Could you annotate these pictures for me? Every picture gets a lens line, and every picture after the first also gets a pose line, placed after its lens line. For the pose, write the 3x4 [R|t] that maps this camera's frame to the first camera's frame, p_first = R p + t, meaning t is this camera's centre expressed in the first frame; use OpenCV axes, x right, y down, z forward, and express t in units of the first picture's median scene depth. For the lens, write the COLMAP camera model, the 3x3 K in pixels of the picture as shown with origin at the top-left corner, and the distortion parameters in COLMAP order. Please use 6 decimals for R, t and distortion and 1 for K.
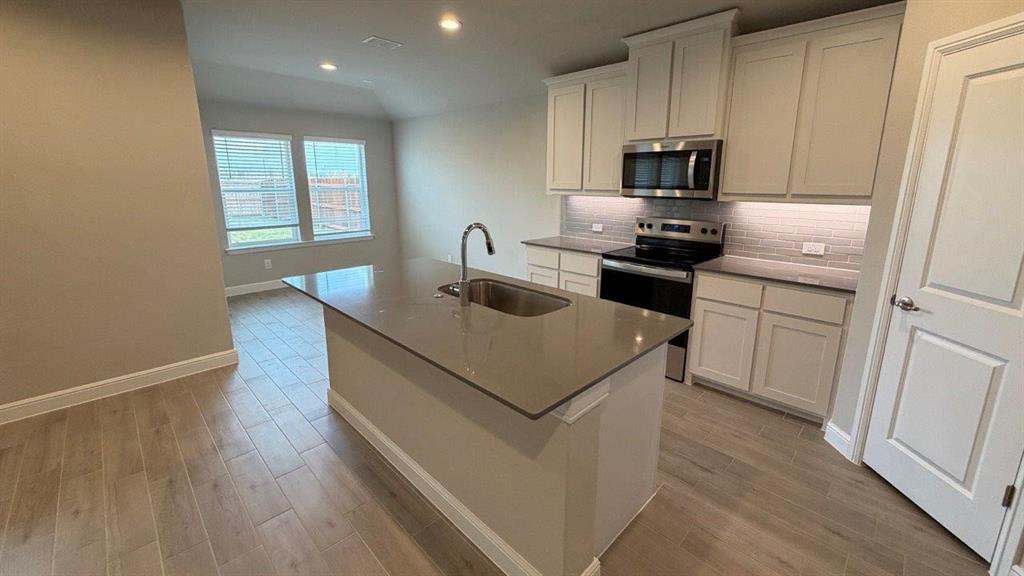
lens RADIAL K [[408.3, 0, 515.3], [0, 408.3, 268.3], [0, 0, 1]] dist [-0.002532, -0.000035]
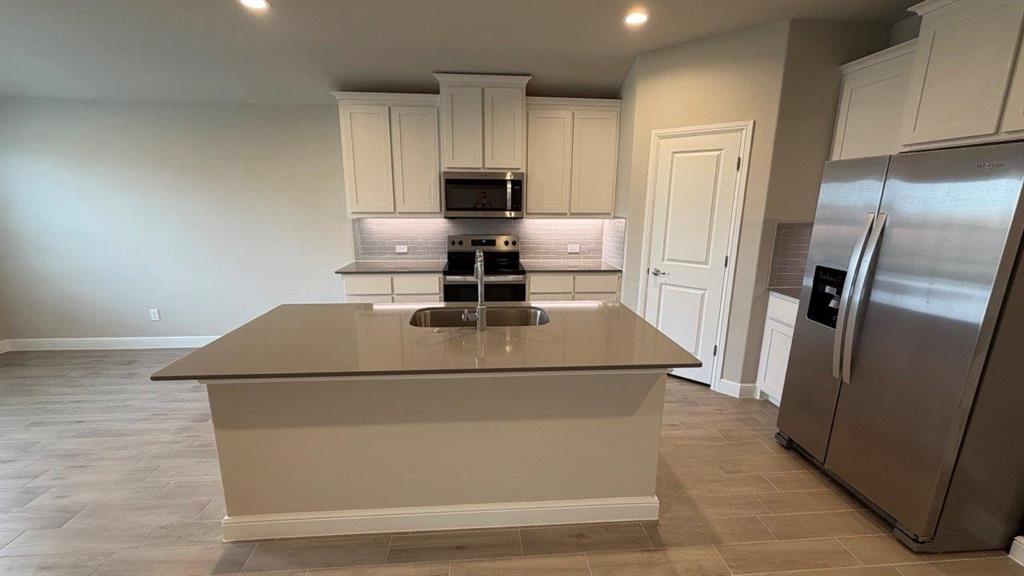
lens RADIAL K [[408.3, 0, 511.0], [0, 408.3, 289.9], [0, 0, 1]] dist [-0.002532, -0.000035]
pose [[0.650061, -0.161701, 0.742478, -0.489010], [0.154713, 0.984794, 0.079018, -0.045985], [-0.743965, 0.063504, 0.665194, 0.154819]]
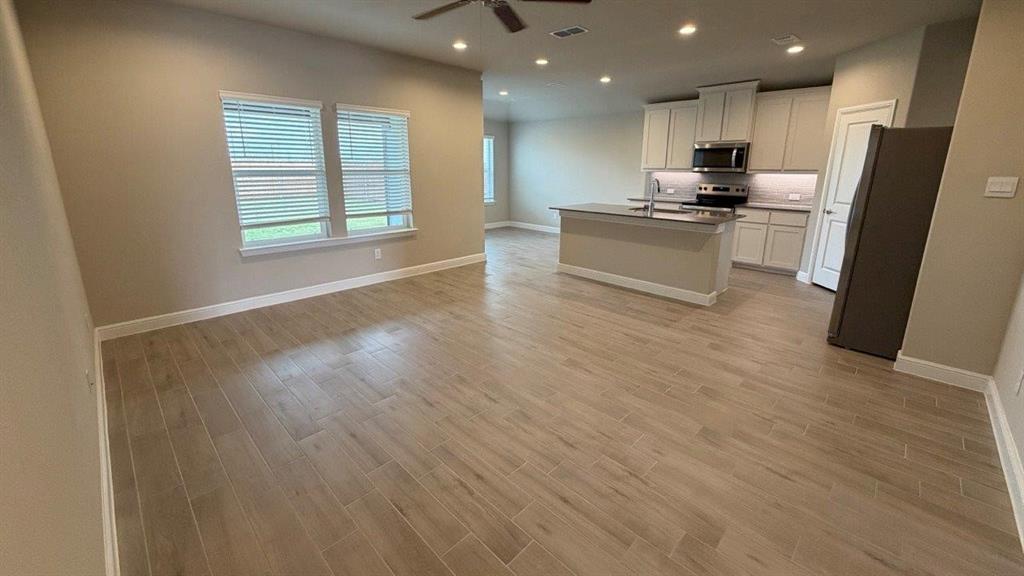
lens RADIAL K [[408.3, 0, 506.5], [0, 408.3, 262.5], [0, 0, 1]] dist [-0.002532, -0.000035]
pose [[0.999984, 0.005212, -0.002015, -0.595171], [-0.005178, 0.999845, 0.016847, 0.215643], [0.002103, -0.016837, 0.999856, -0.888192]]
